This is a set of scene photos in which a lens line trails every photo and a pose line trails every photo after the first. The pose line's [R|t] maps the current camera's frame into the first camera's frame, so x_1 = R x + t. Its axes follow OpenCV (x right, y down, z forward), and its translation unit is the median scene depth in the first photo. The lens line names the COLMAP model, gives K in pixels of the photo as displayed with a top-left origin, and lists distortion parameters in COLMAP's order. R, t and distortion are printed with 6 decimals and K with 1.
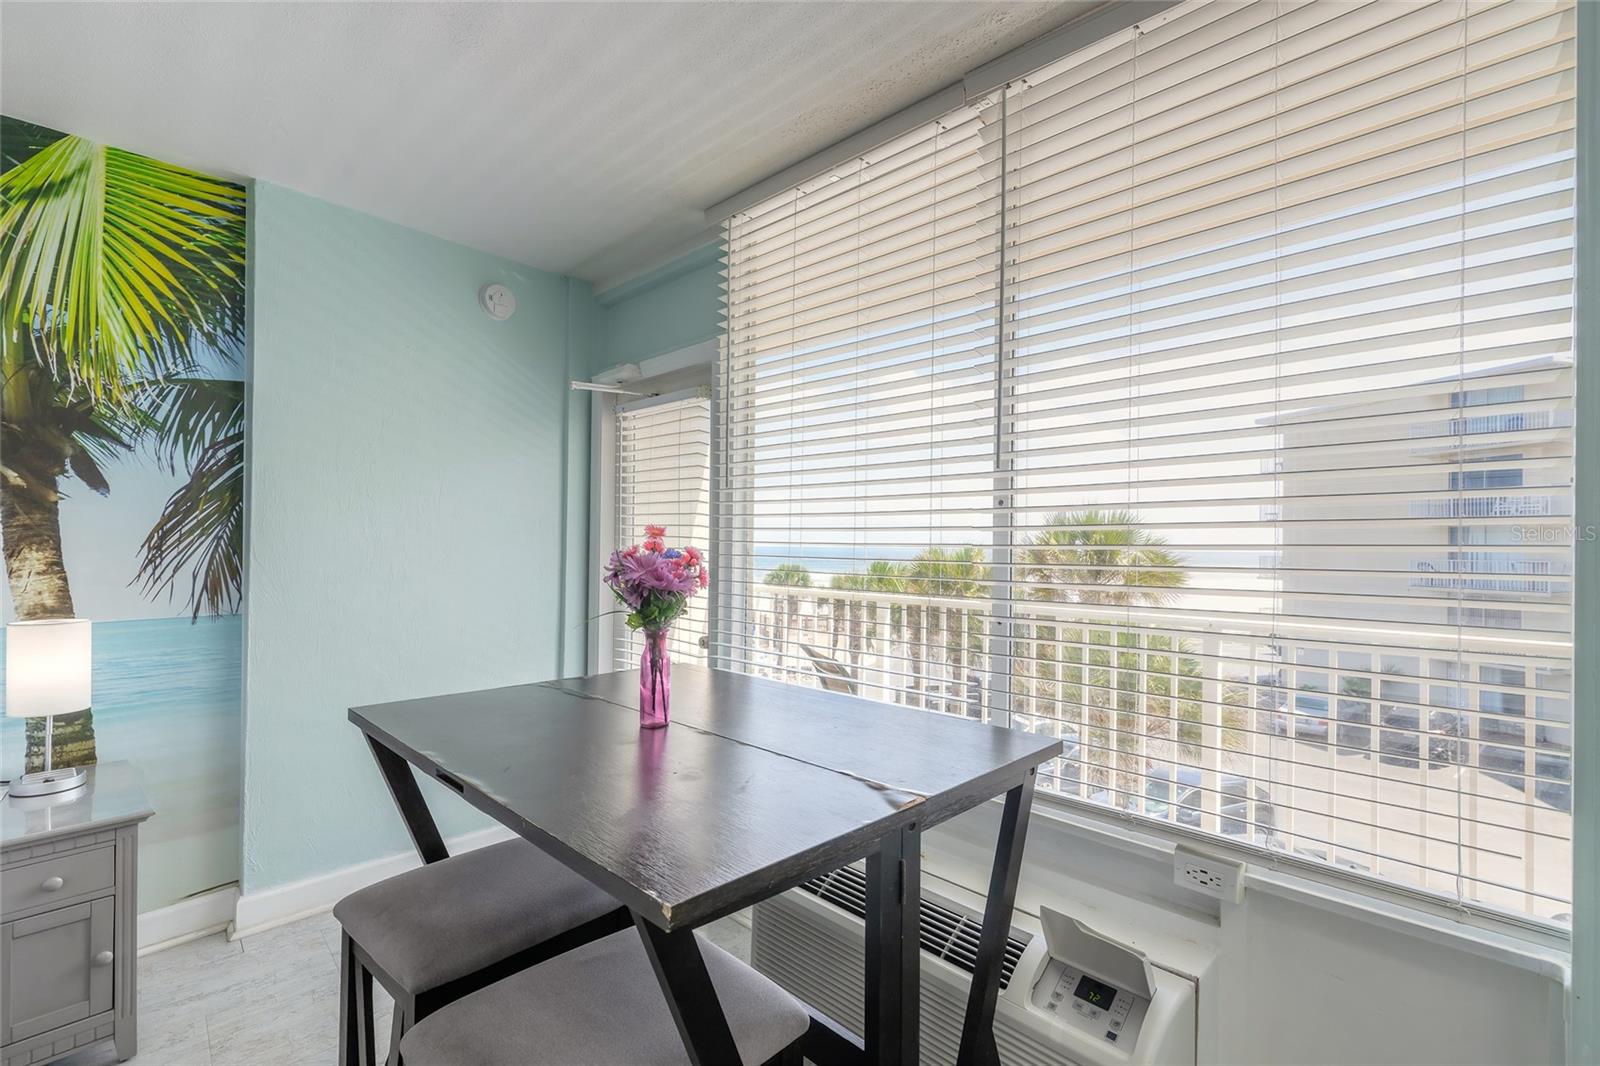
lens RADIAL K [[716.0, 0, 806.0], [0, 716.0, 538.2], [0, 0, 1]] dist [0.005501, 0.000345]
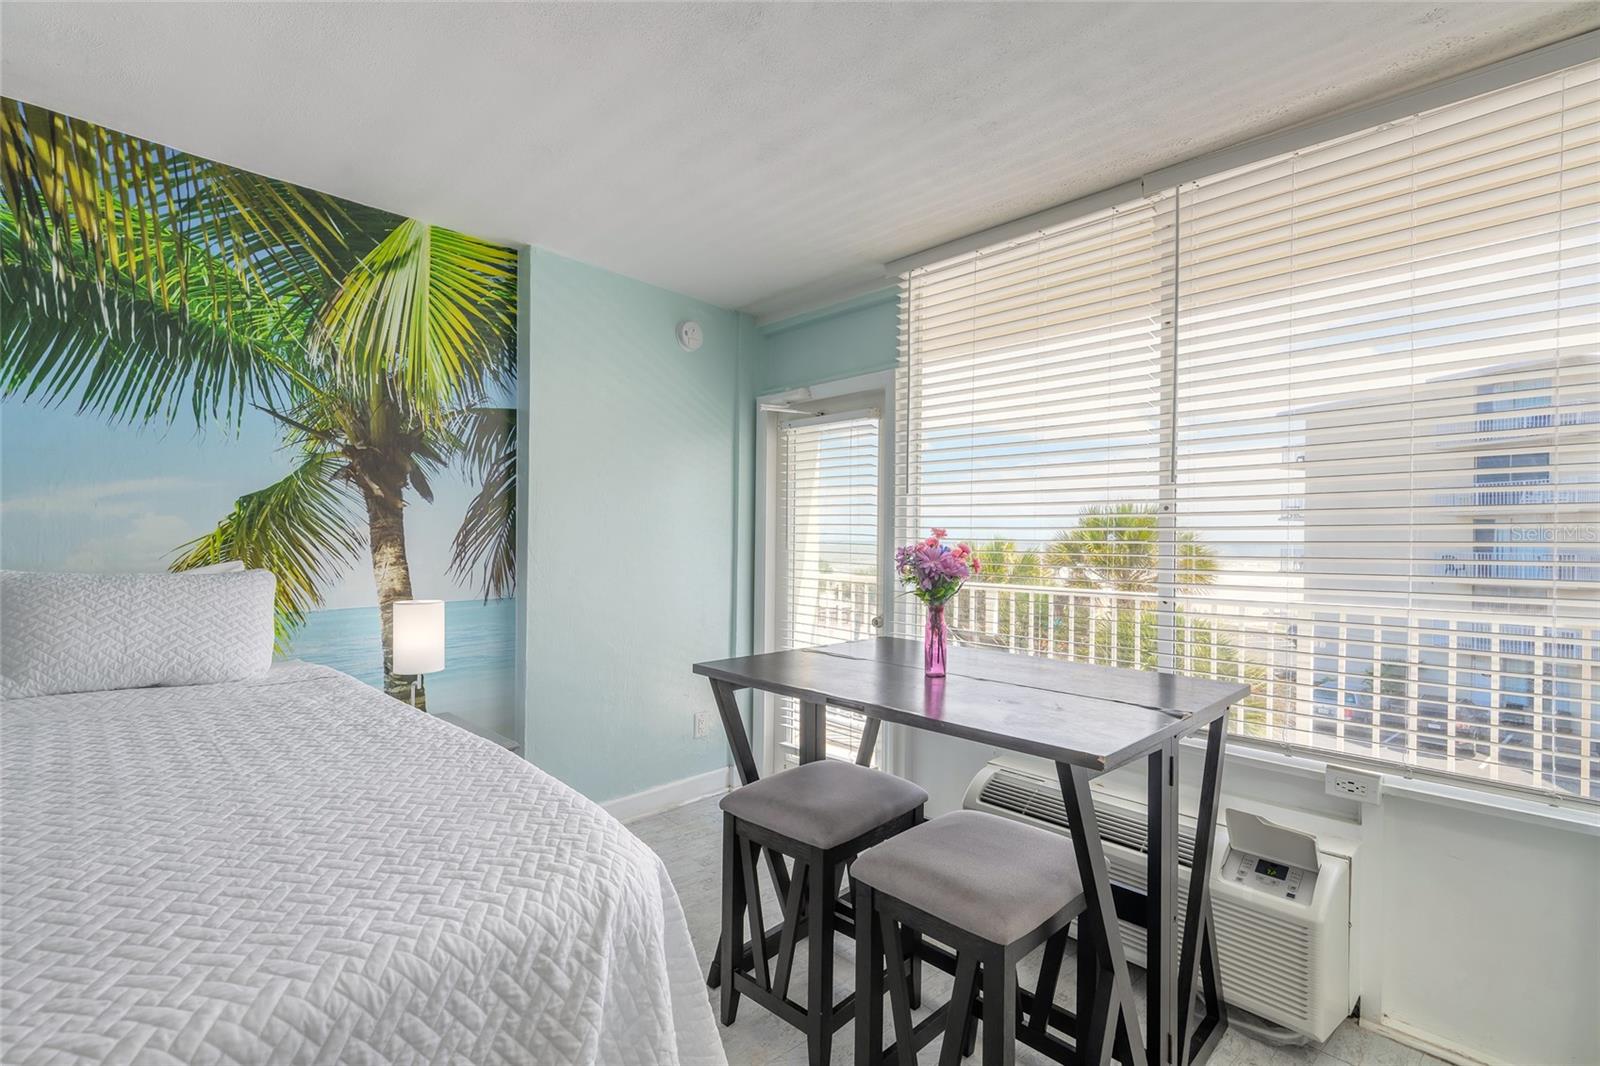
lens RADIAL K [[714.5, 0, 797.9], [0, 714.5, 539.0], [0, 0, 1]] dist [0.003089, -0.000576]
pose [[0.999852, -0.001457, -0.017169, -0.298182], [0.001616, 0.999956, 0.009254, -0.006332], [0.017155, -0.009280, 0.999810, -0.233246]]
